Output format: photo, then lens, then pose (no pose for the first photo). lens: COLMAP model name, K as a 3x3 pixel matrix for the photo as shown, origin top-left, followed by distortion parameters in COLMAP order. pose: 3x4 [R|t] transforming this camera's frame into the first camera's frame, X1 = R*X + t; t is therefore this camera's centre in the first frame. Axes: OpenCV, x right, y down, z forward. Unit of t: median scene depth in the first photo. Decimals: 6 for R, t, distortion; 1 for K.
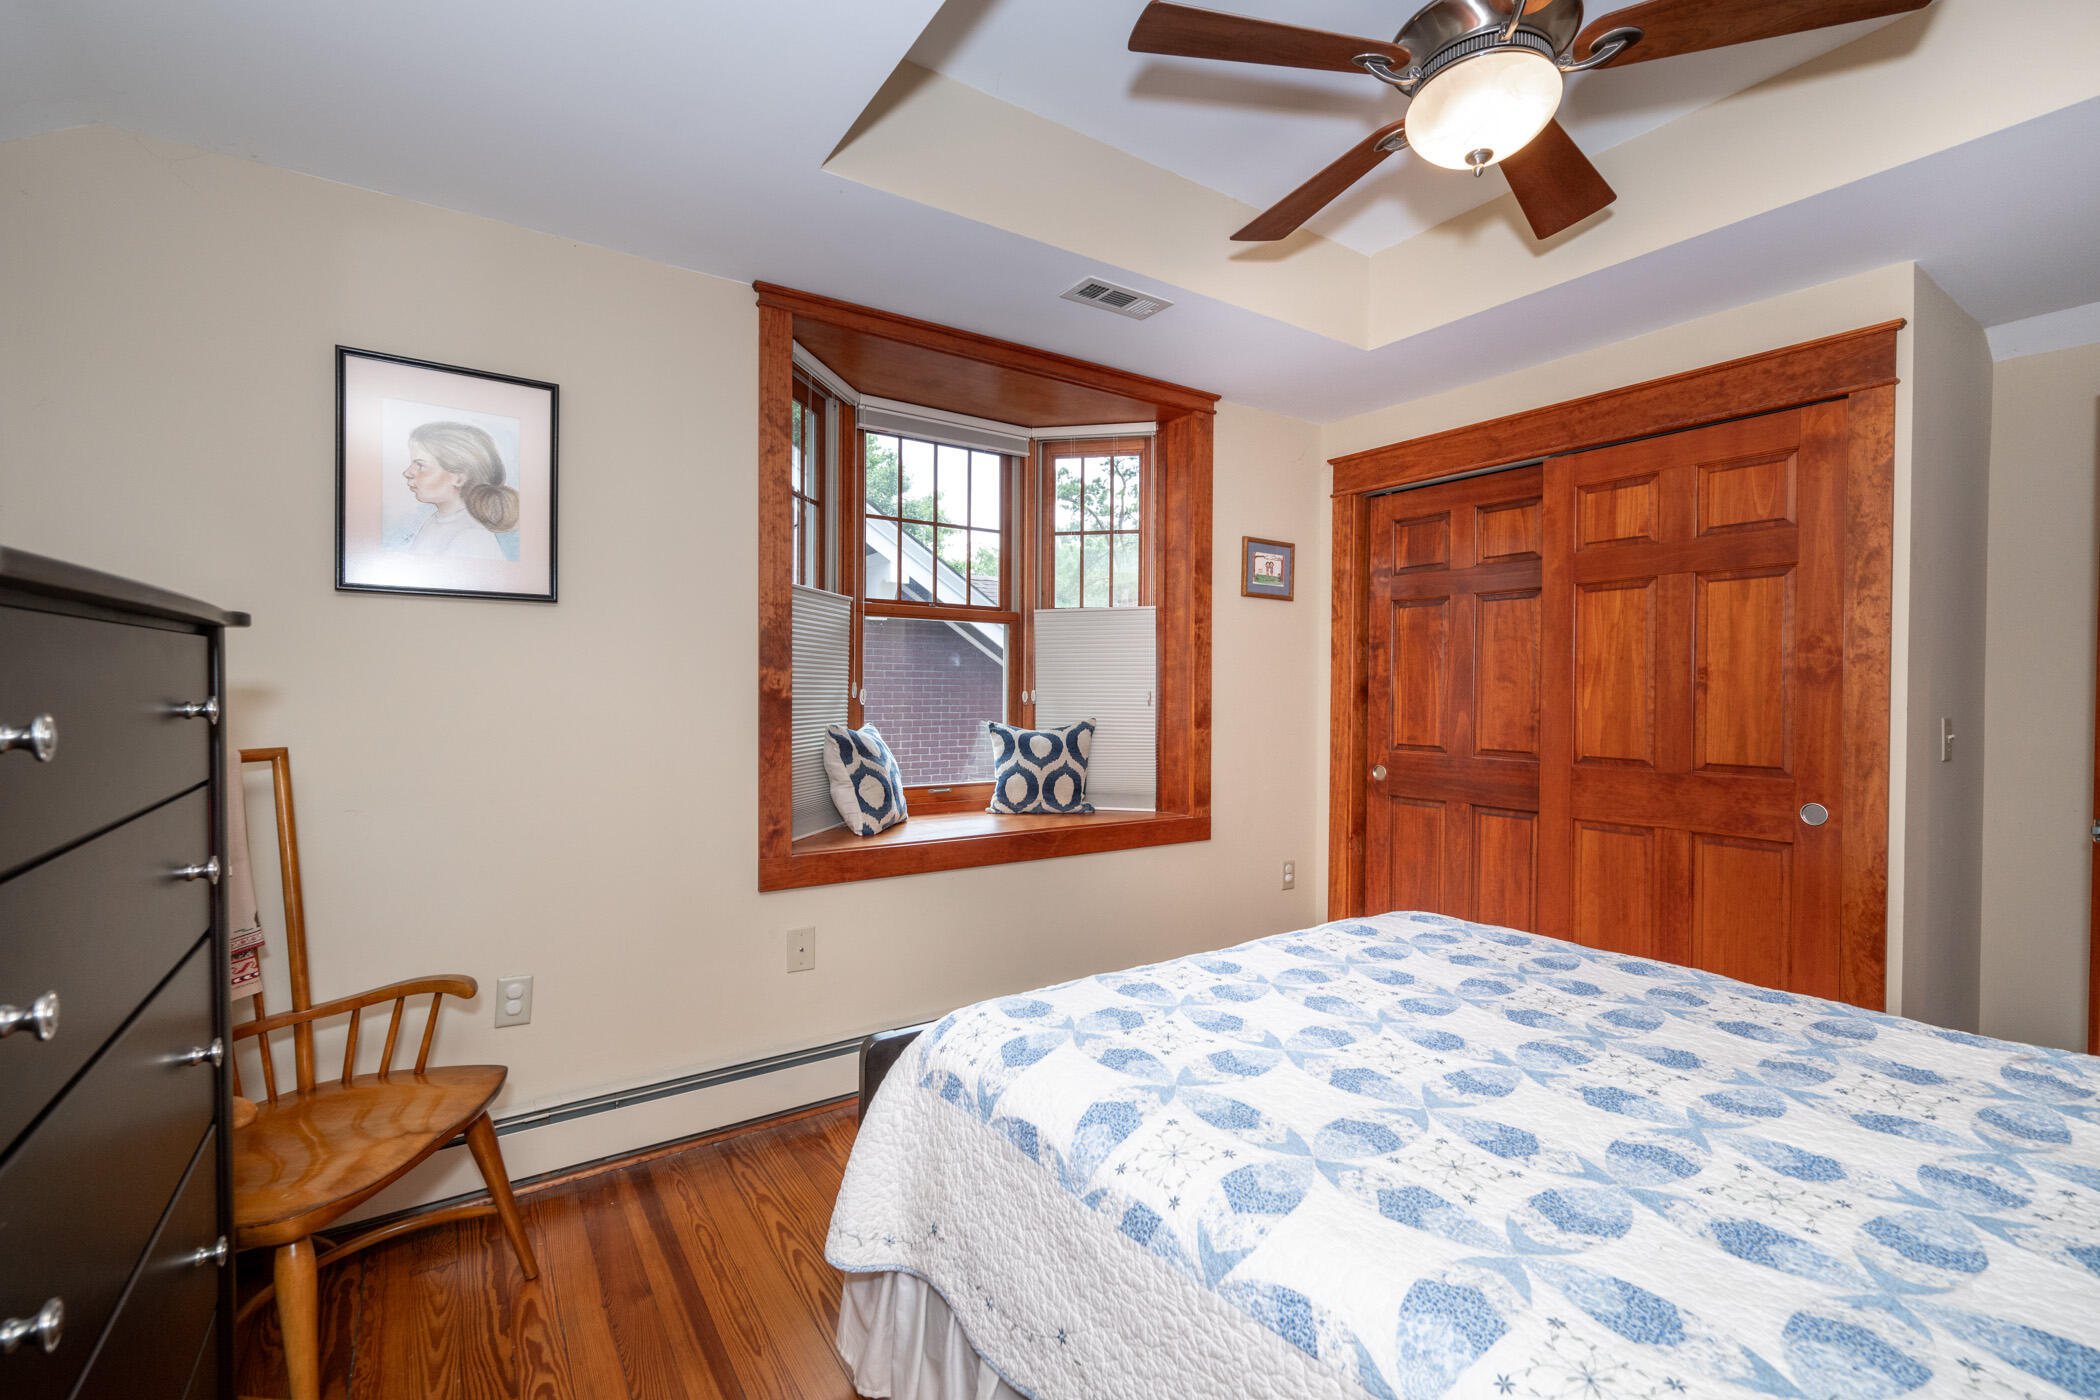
lens RADIAL K [[909.2, 0, 1051.0], [0, 909.2, 701.4], [0, 0, 1]] dist [0.000607, -0.000614]
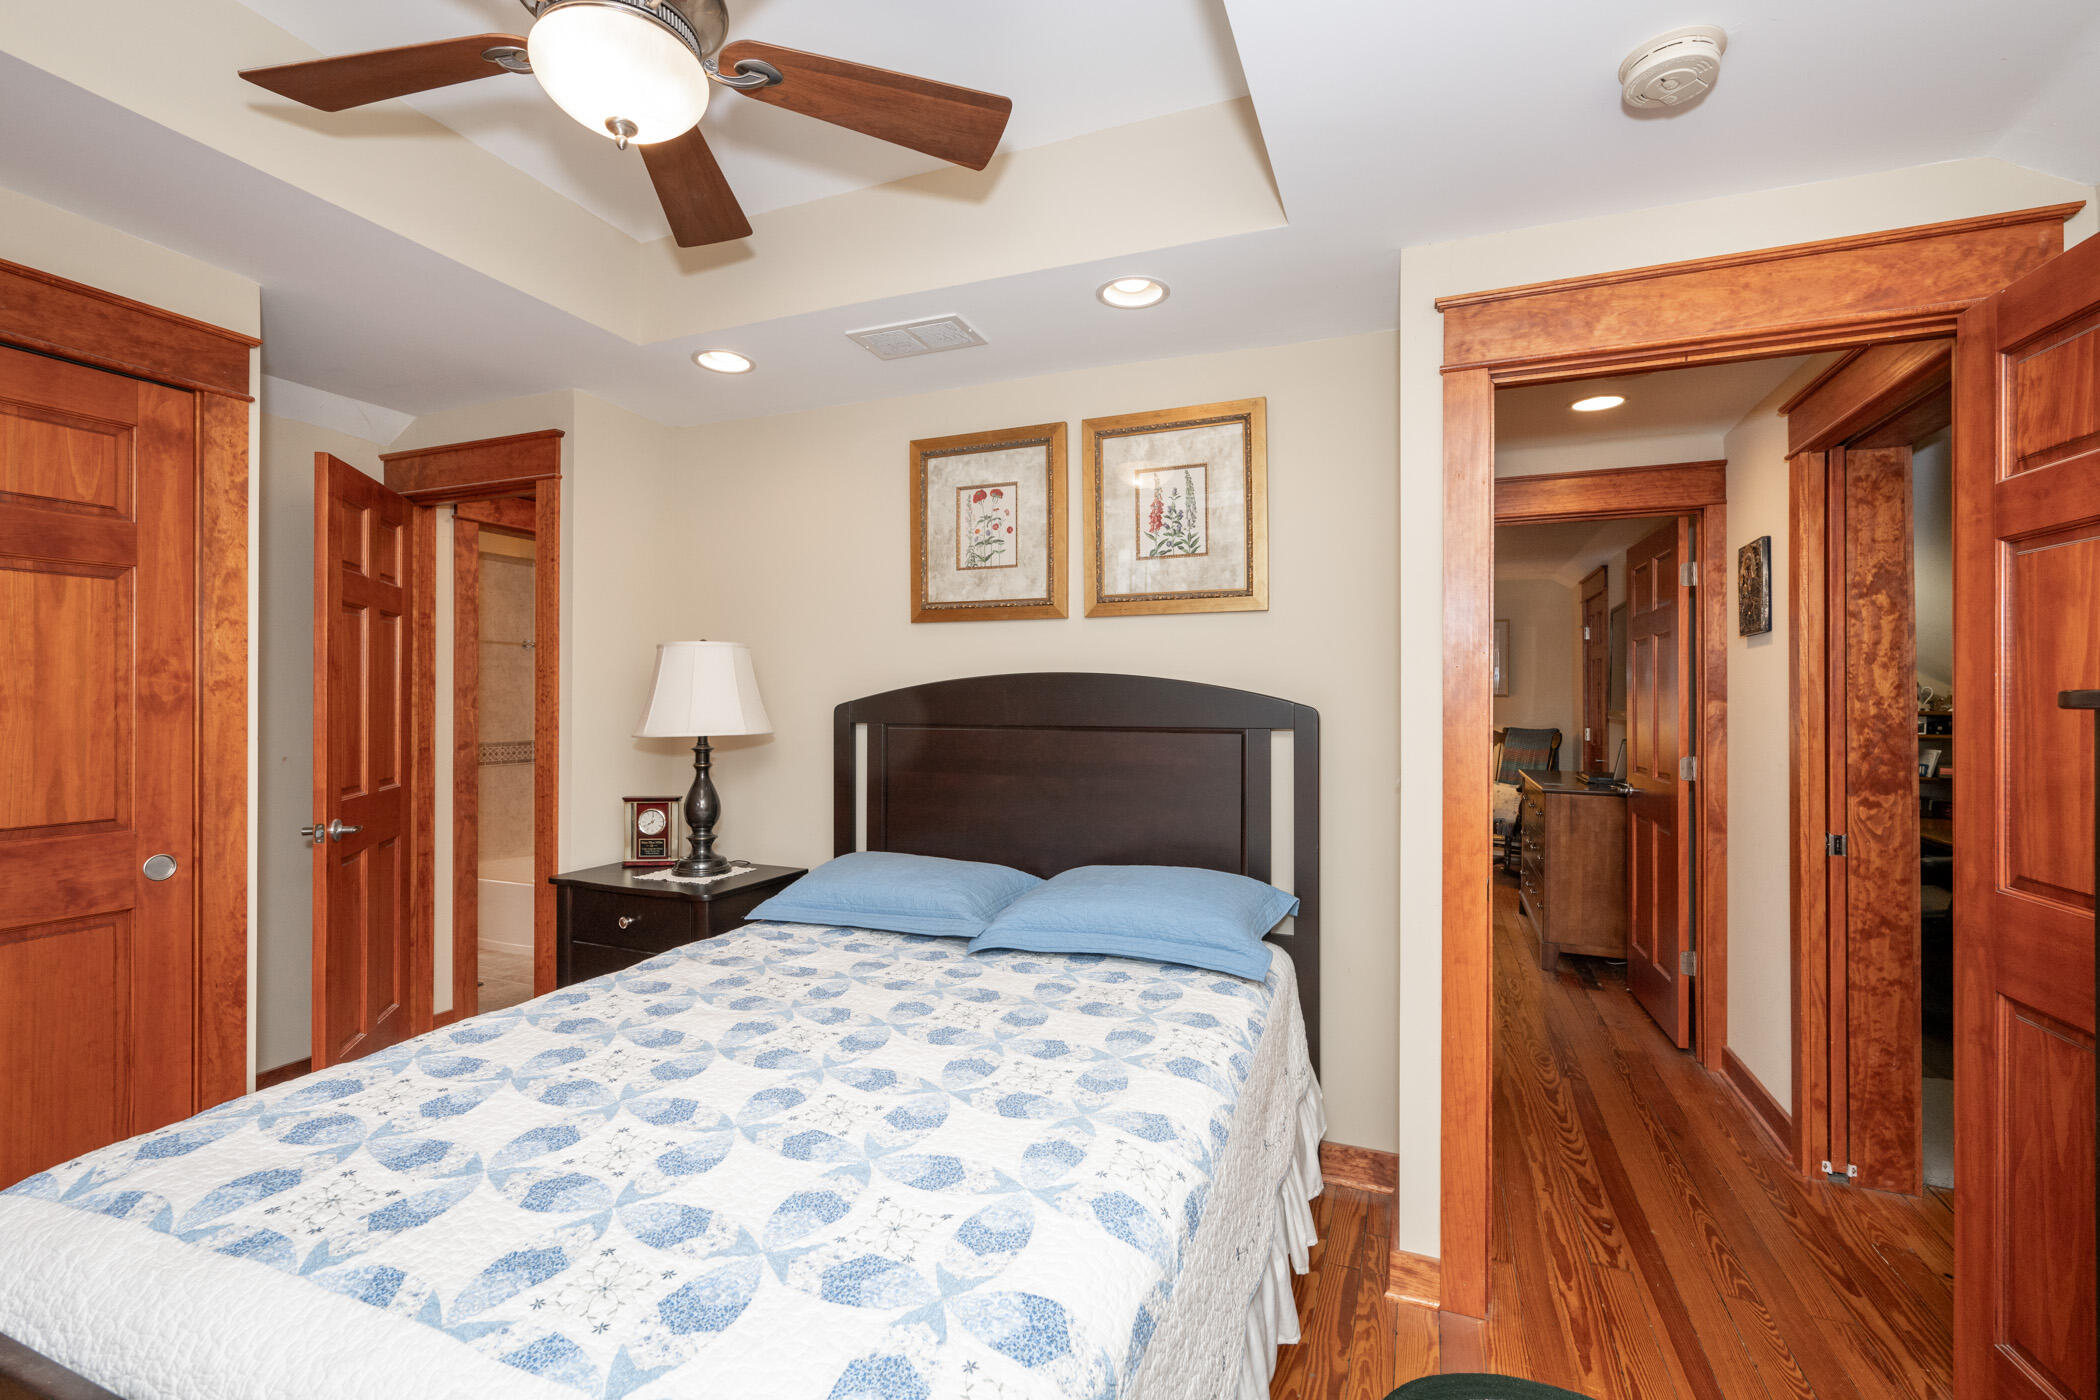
lens RADIAL K [[923.8, 0, 1047.7], [0, 923.8, 693.6], [0, 0, 1]] dist [0.000134, 0.001068]
pose [[-0.554708, -0.006694, 0.832018, -0.350492], [0.002507, 0.999950, 0.009717, -0.045901], [-0.832041, 0.007476, -0.554663, 0.814417]]
